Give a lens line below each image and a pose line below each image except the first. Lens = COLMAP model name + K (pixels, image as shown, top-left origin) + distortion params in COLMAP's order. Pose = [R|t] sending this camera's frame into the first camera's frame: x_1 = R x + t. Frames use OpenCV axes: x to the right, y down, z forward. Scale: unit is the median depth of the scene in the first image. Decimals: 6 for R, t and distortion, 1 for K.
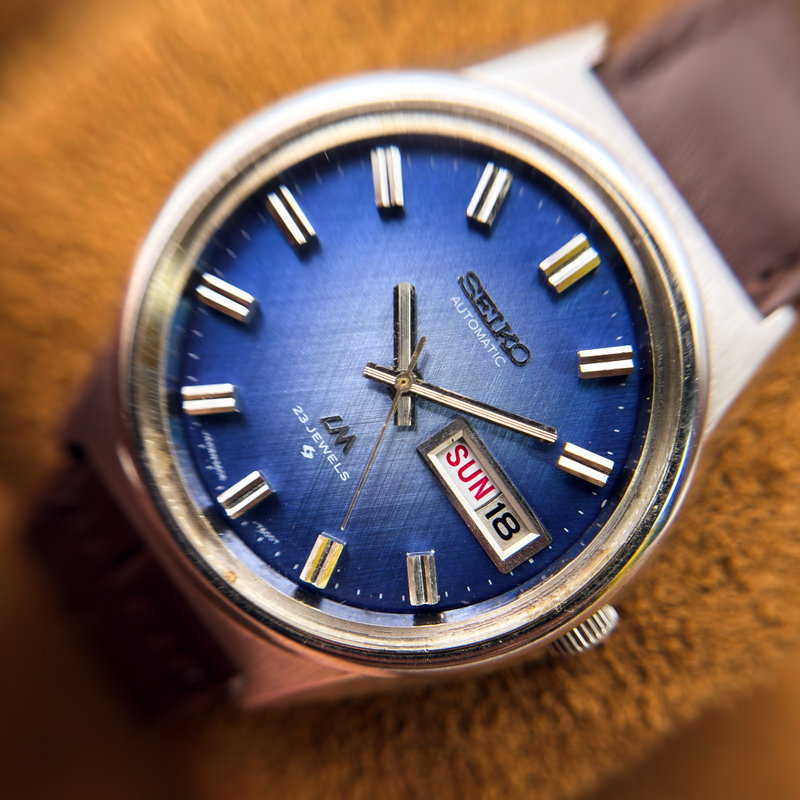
lens RADIAL K [[893.4, 0, 403.5], [0, 893.4, 428.0], [0, 0, 1]] dist [0.652805, -0.016990]
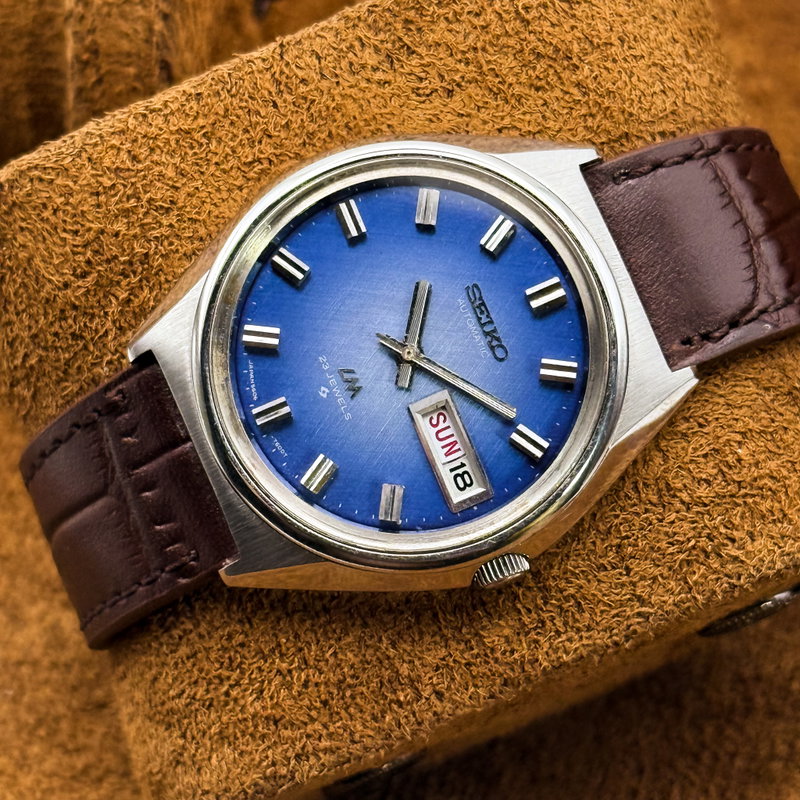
lens RADIAL K [[2852.9, 0, 398.7], [0, 2852.9, 457.8], [0, 0, 1]] dist [-0.058627, 4.019064]
pose [[0.977717, 0.209917, -0.002298, 0.026659], [-0.208937, 0.971973, -0.107770, 0.533899], [-0.020389, 0.105849, 0.994173, -3.027754]]
